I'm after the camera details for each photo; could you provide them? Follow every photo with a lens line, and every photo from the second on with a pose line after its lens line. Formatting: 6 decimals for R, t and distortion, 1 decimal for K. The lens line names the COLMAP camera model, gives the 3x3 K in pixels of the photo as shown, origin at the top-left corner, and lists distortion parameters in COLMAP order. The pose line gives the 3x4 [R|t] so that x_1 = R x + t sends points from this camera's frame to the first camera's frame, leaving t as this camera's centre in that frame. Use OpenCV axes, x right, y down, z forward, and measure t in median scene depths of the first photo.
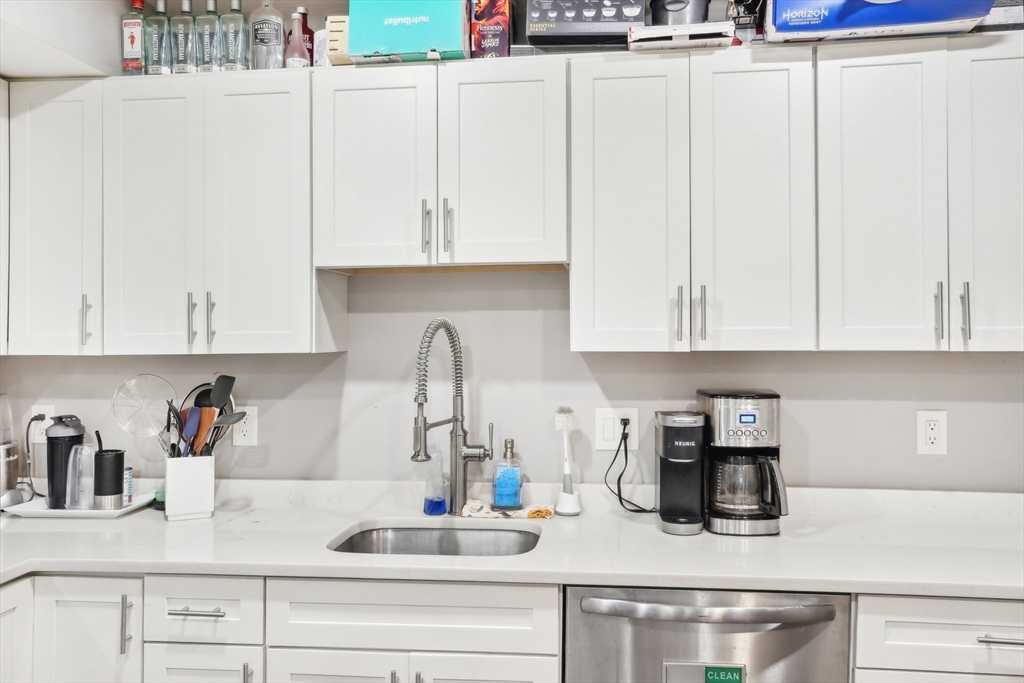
lens RADIAL K [[819.5, 0, 507.3], [0, 819.5, 340.2], [0, 0, 1]] dist [-0.002572, -0.007430]
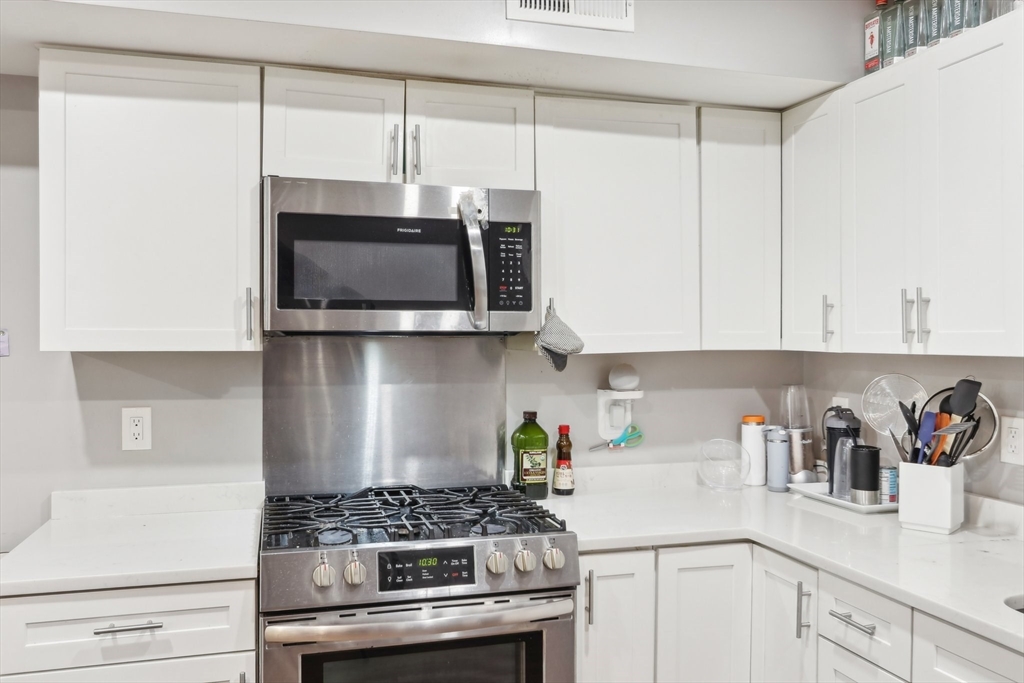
lens RADIAL K [[819.5, 0, 544.4], [0, 819.5, 330.4], [0, 0, 1]] dist [-0.002572, -0.007430]
pose [[0.378021, -0.000275, -0.925797, 0.329500], [-0.007185, 0.999969, -0.003231, -0.004149], [0.925769, 0.007873, 0.378007, 0.259067]]
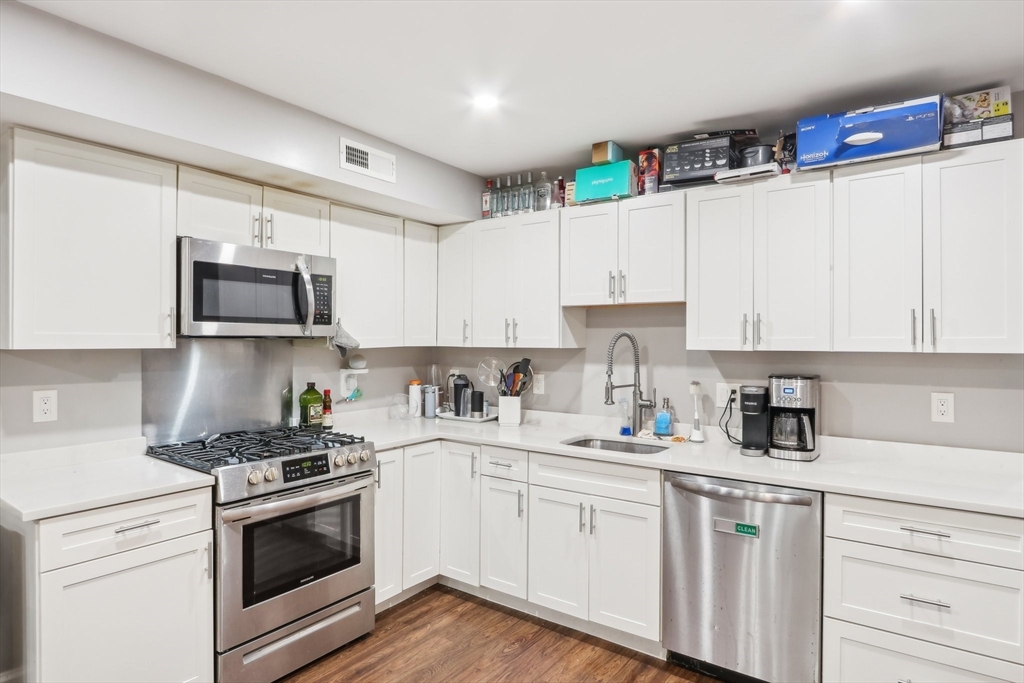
lens RADIAL K [[585.9, 0, 506.6], [0, 585.9, 331.8], [0, 0, 1]] dist [-0.030753, 0.000115]
pose [[0.874239, 0.005283, -0.485468, 0.354863], [-0.012467, 0.999855, -0.011571, -0.005944], [0.485336, 0.016168, 0.874178, -0.337150]]
